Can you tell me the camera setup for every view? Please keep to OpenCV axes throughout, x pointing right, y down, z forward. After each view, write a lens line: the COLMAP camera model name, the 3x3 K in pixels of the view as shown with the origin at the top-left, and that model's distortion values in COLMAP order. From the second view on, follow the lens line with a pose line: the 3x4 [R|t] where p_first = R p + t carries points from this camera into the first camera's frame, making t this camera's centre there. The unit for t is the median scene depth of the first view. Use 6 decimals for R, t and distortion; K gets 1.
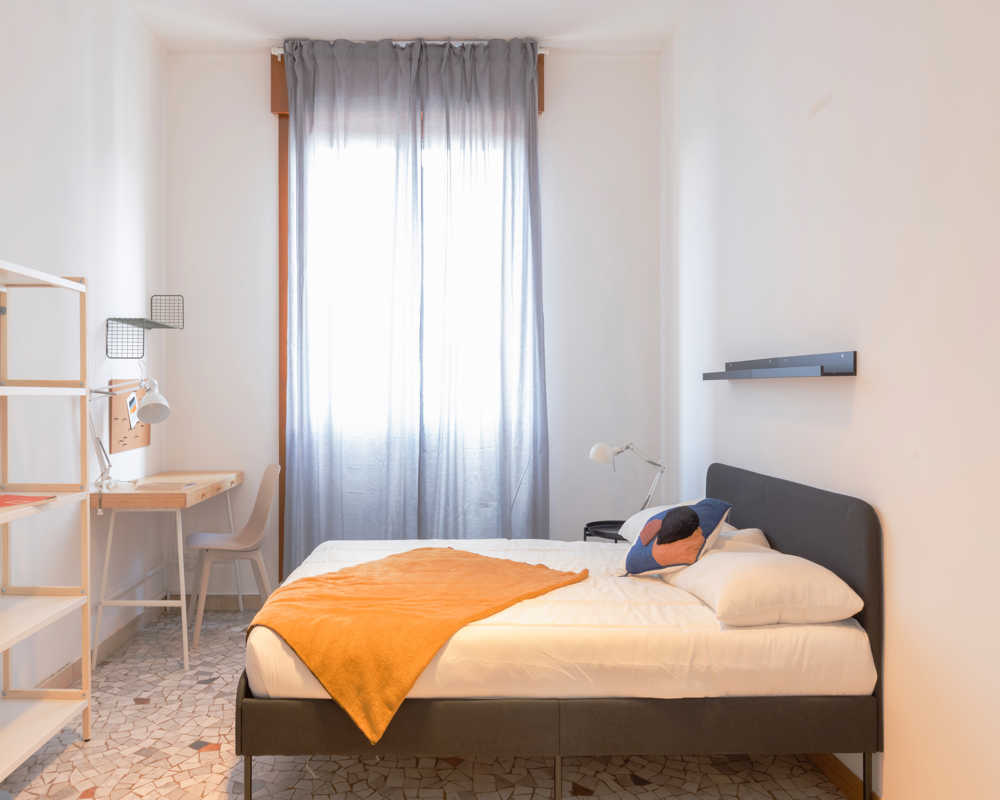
lens RADIAL K [[720.4, 0, 500.0], [0, 720.4, 400.0], [0, 0, 1]] dist [-0.000744, 0.000727]
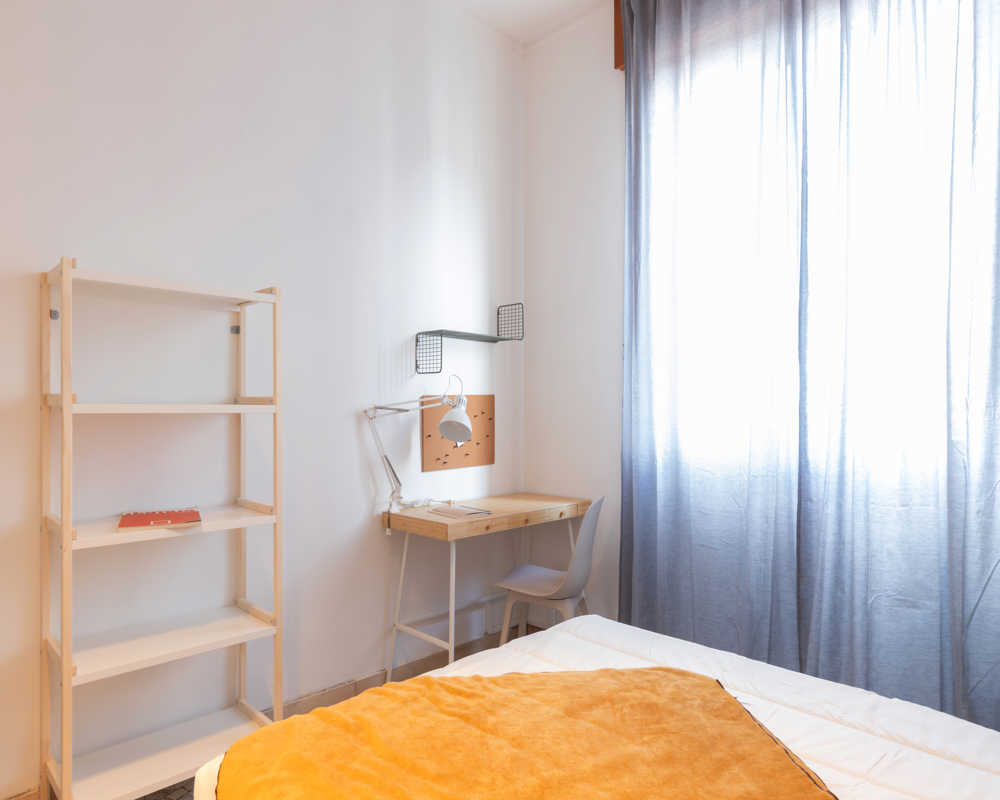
lens RADIAL K [[667.1, 0, 500.0], [0, 667.1, 406.3], [0, 0, 1]] dist [0.001009, -0.000978]
pose [[0.655724, -0.000169, -0.755001, 0.183477], [-0.008977, 0.999928, -0.008021, -0.006532], [0.754948, 0.012037, 0.655675, 0.430510]]
